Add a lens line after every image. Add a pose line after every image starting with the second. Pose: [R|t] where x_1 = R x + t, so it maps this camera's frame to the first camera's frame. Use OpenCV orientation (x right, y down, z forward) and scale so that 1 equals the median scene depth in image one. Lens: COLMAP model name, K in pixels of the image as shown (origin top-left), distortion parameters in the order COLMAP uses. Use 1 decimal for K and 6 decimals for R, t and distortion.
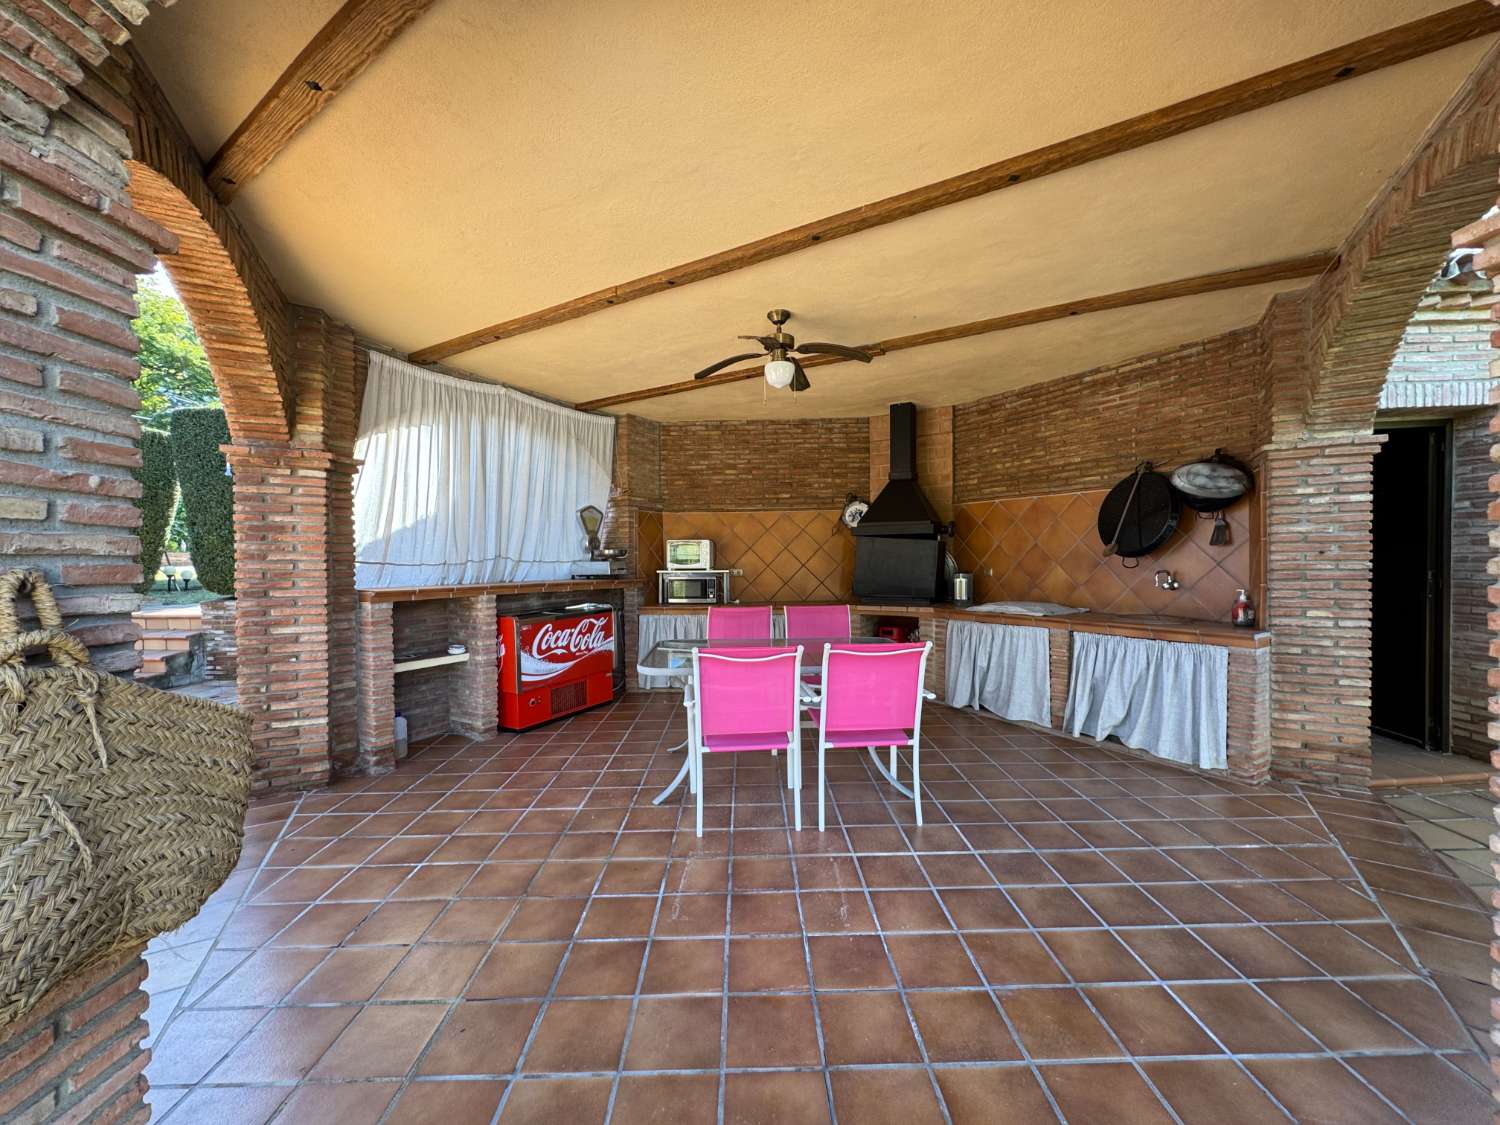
lens RADIAL K [[605.5, 0, 773.6], [0, 605.5, 573.3], [0, 0, 1]] dist [0.001237, -0.000984]
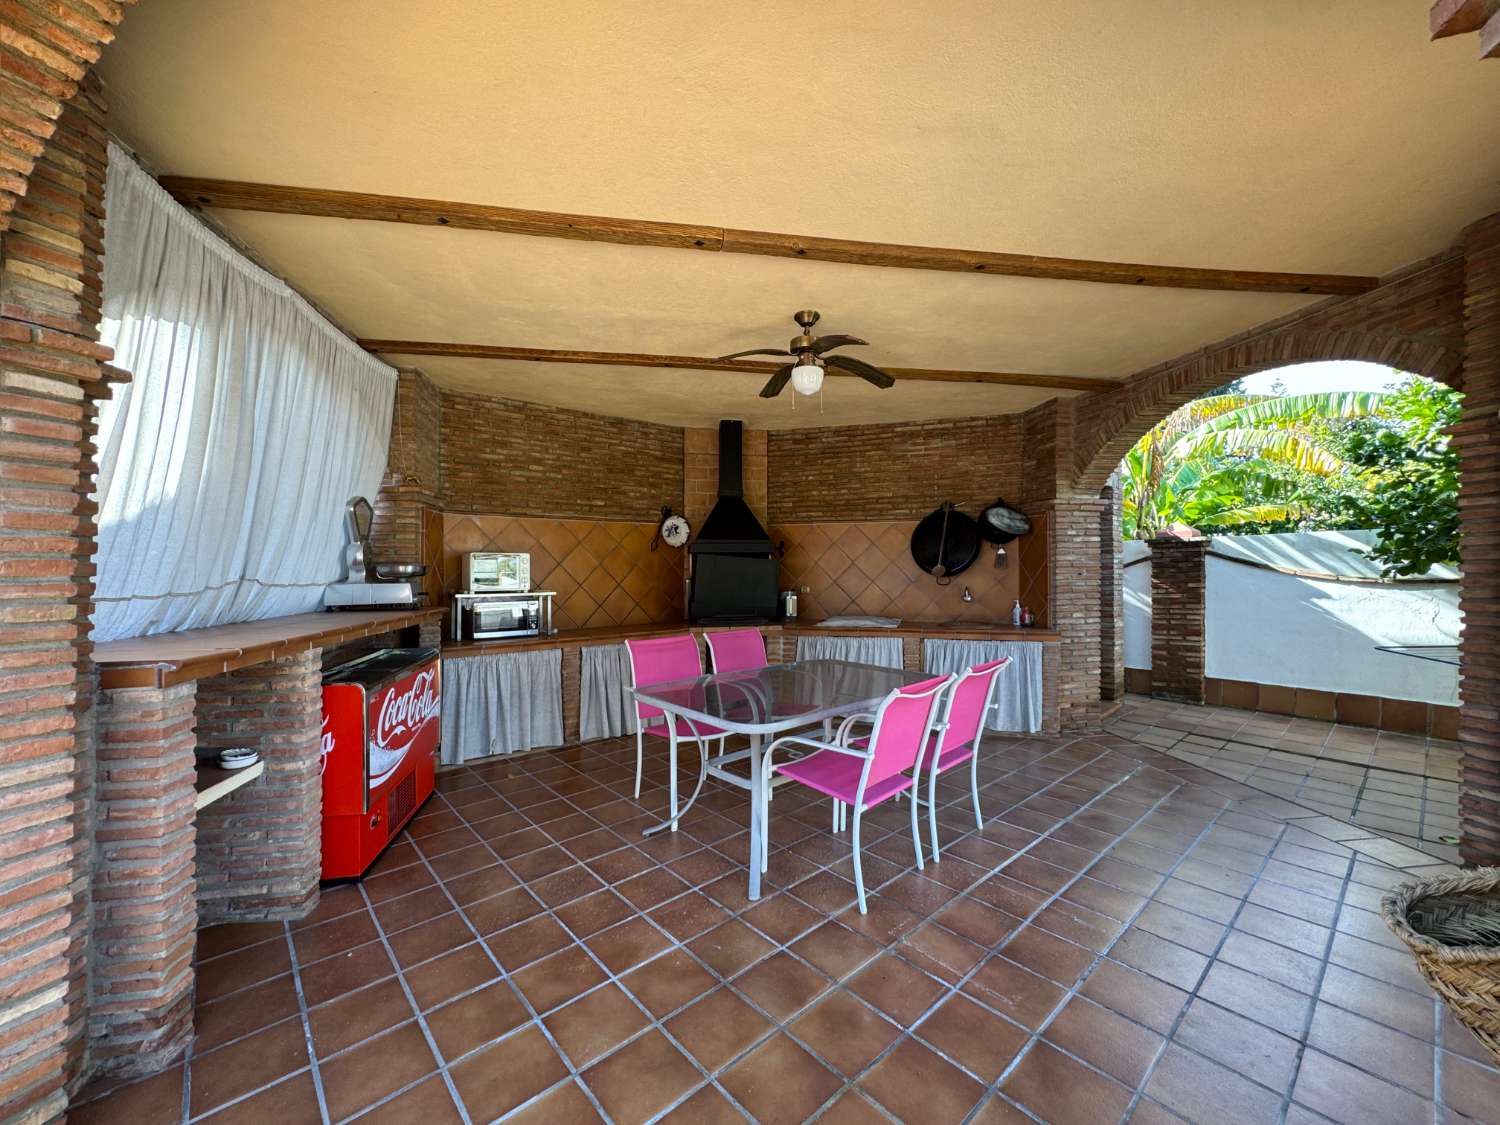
lens RADIAL K [[605.5, 0, 750.9], [0, 605.5, 564.0], [0, 0, 1]] dist [0.001237, -0.000984]
pose [[0.752989, 0.008400, 0.657979, -0.529361], [0.013054, 0.999531, -0.027699, -0.021773], [-0.657903, 0.029446, 0.752526, 0.304668]]
